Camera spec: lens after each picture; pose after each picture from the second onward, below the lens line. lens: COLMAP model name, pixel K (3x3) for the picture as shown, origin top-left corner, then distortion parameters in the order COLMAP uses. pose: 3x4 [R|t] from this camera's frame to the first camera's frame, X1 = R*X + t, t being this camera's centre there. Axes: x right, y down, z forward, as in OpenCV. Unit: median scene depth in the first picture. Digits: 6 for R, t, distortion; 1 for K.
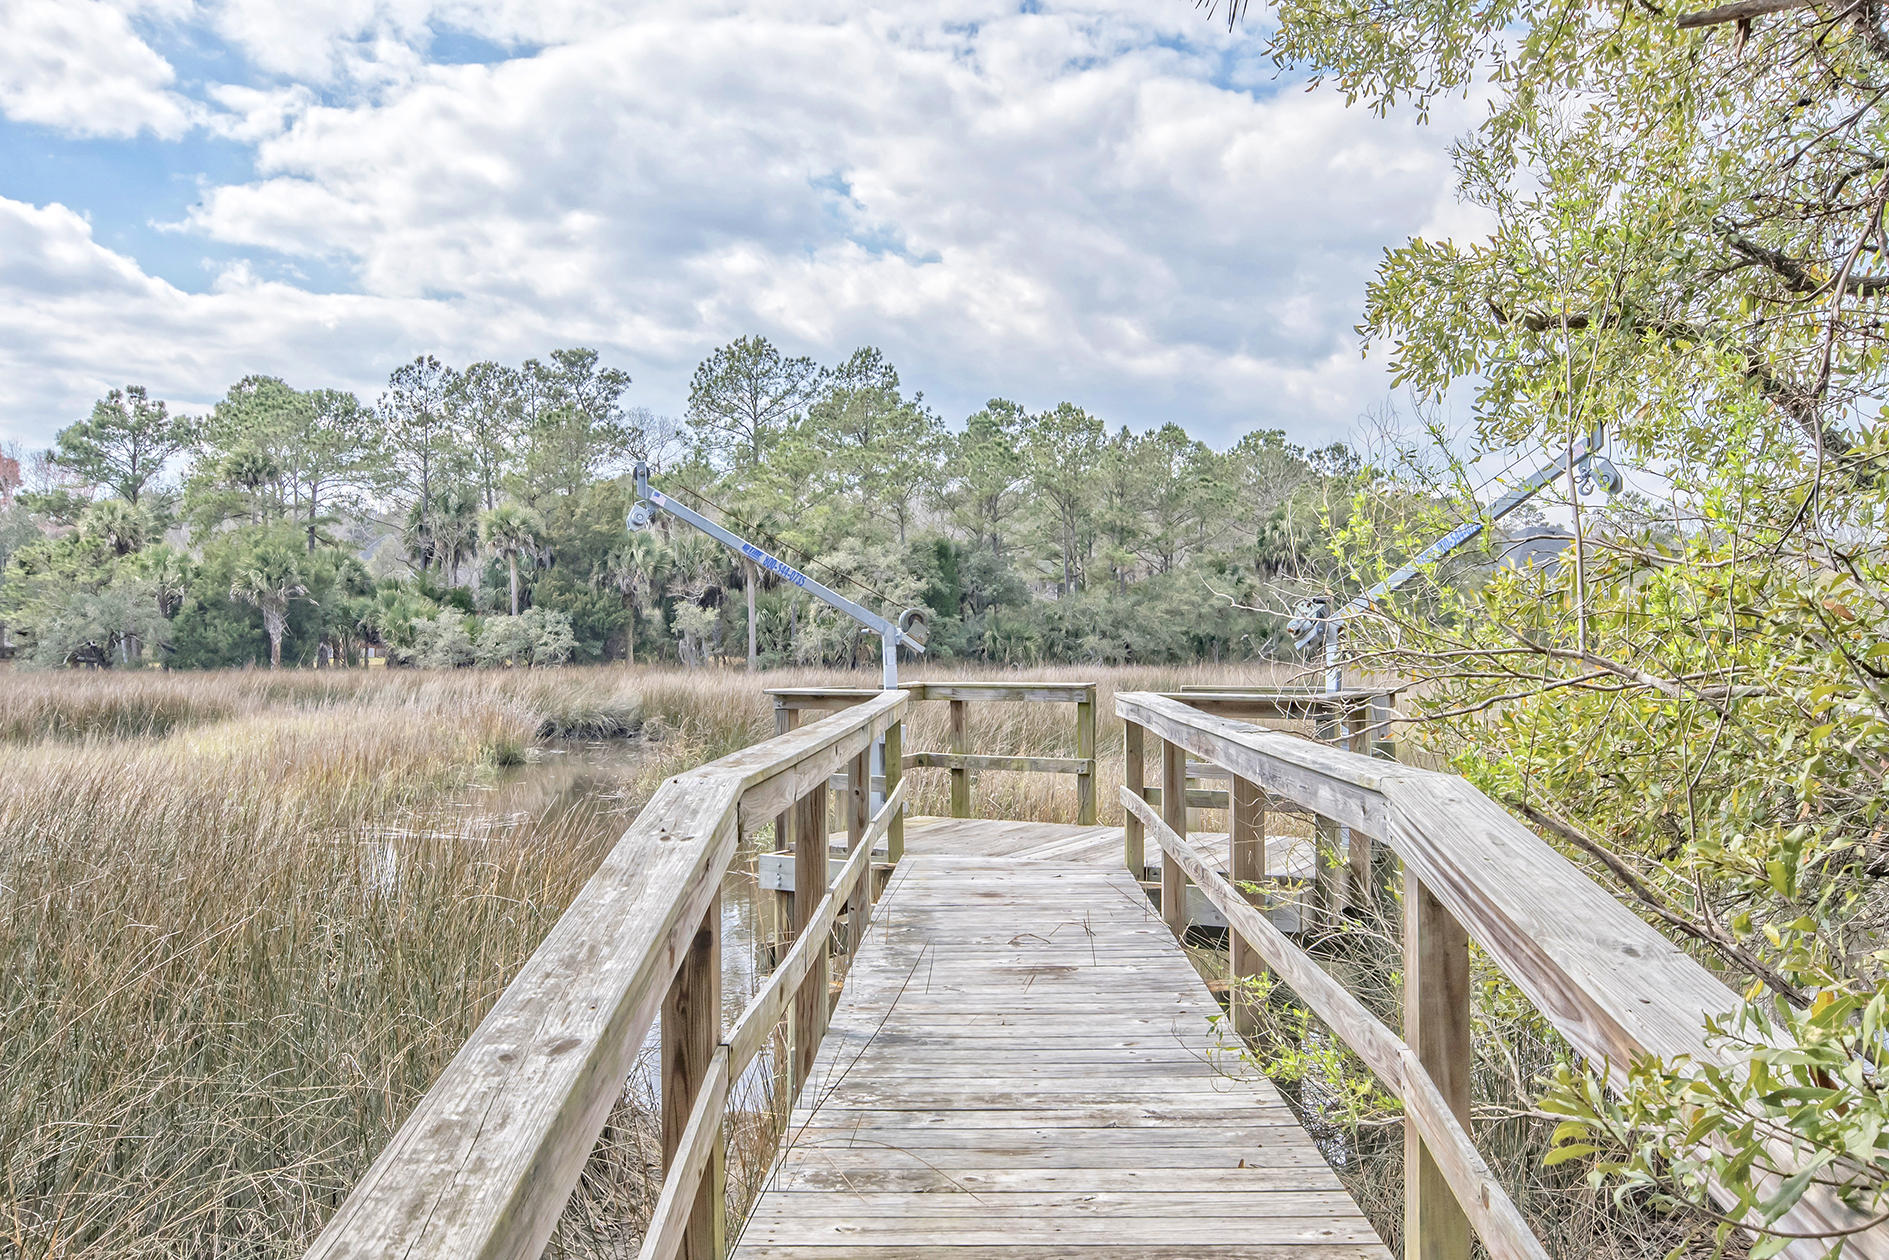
lens RADIAL K [[1659.0, 0, 951.7], [0, 1659.0, 627.7], [0, 0, 1]] dist [0.085410, 0.001609]
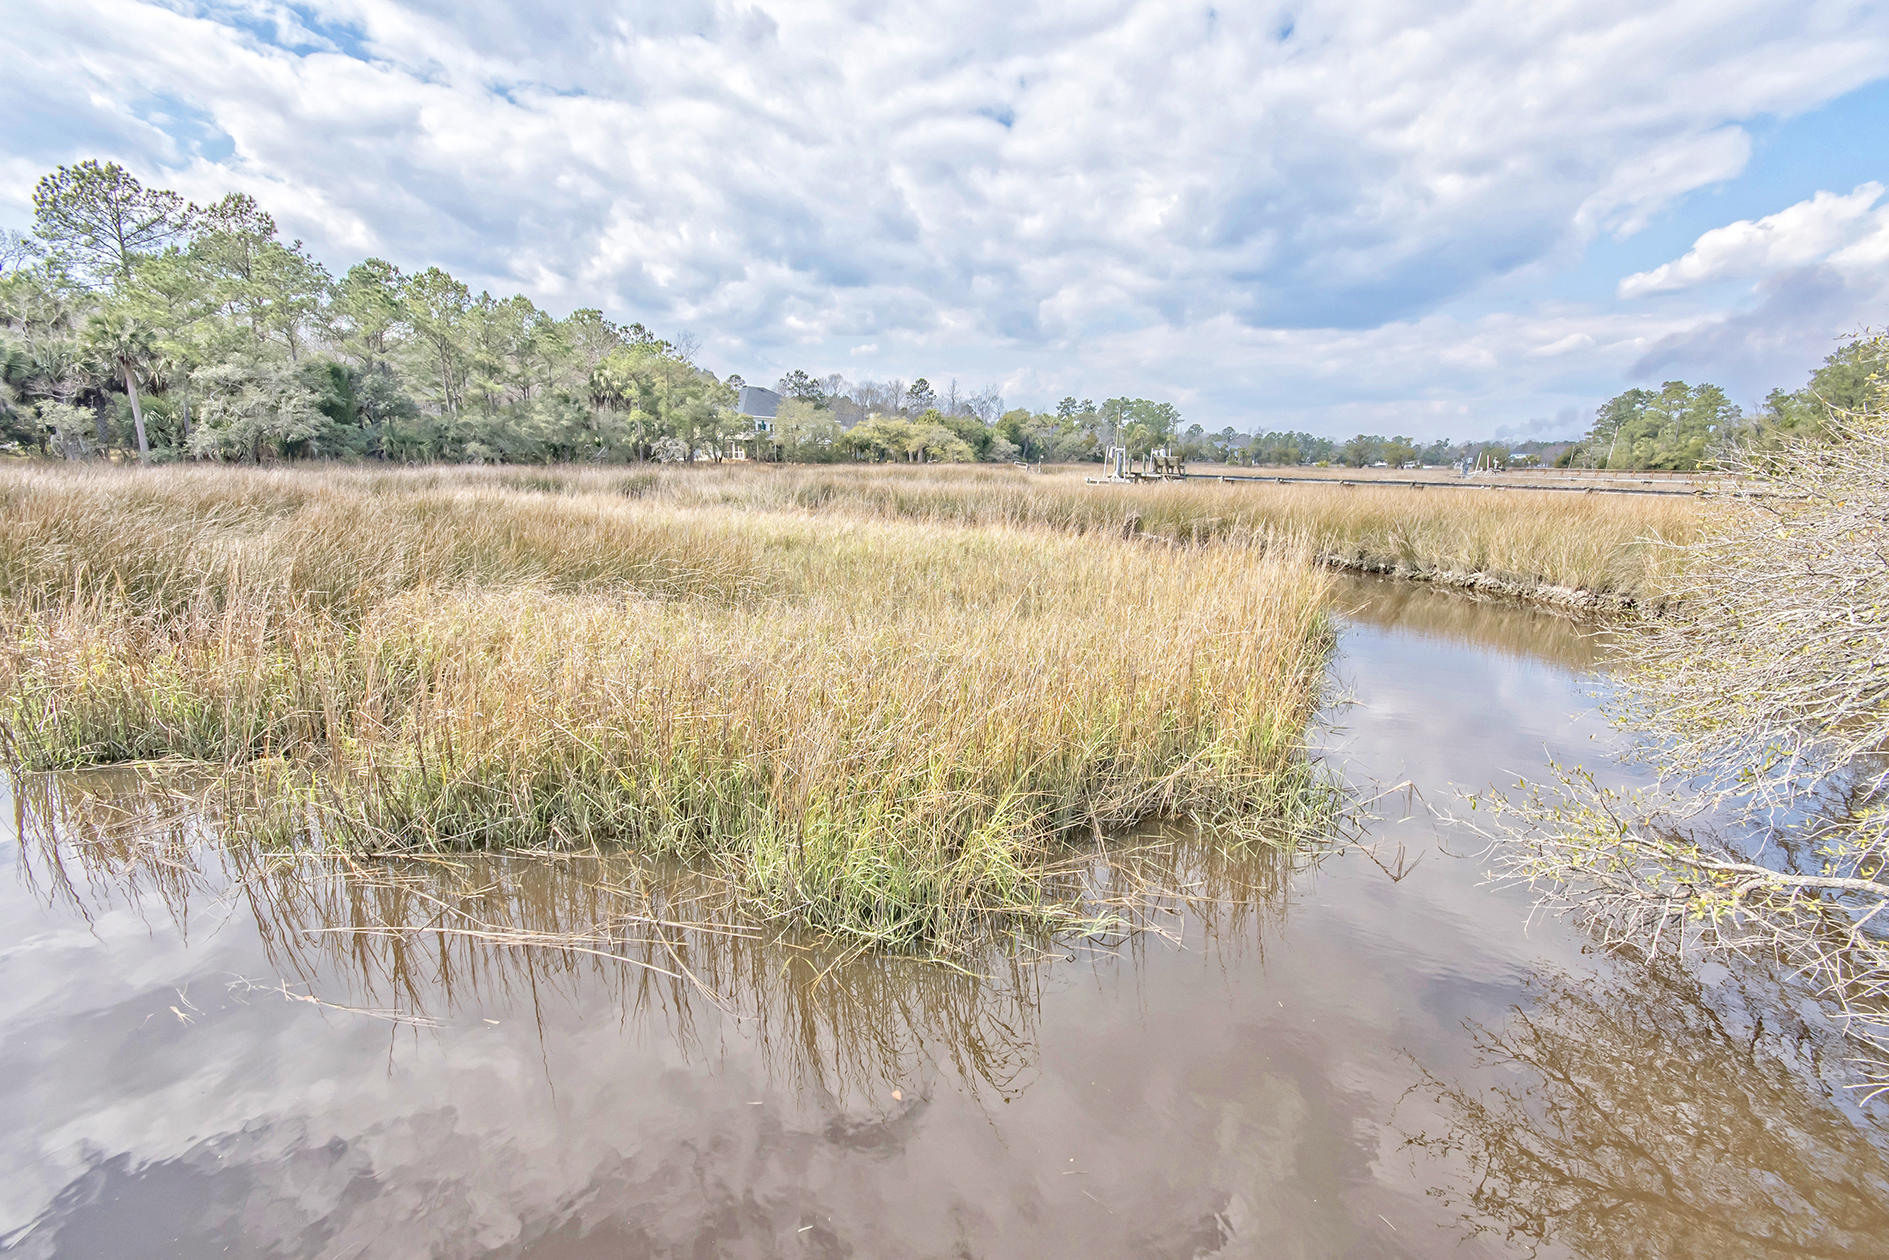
lens RADIAL K [[812.8, 0, 964.3], [0, 812.8, 631.9], [0, 0, 1]] dist [-0.008281, -0.000085]
pose [[0.806221, -0.100229, 0.583062, 0.001836], [-0.036553, 0.975223, 0.218184, -0.003667], [-0.590484, -0.197217, 0.782582, 0.167066]]
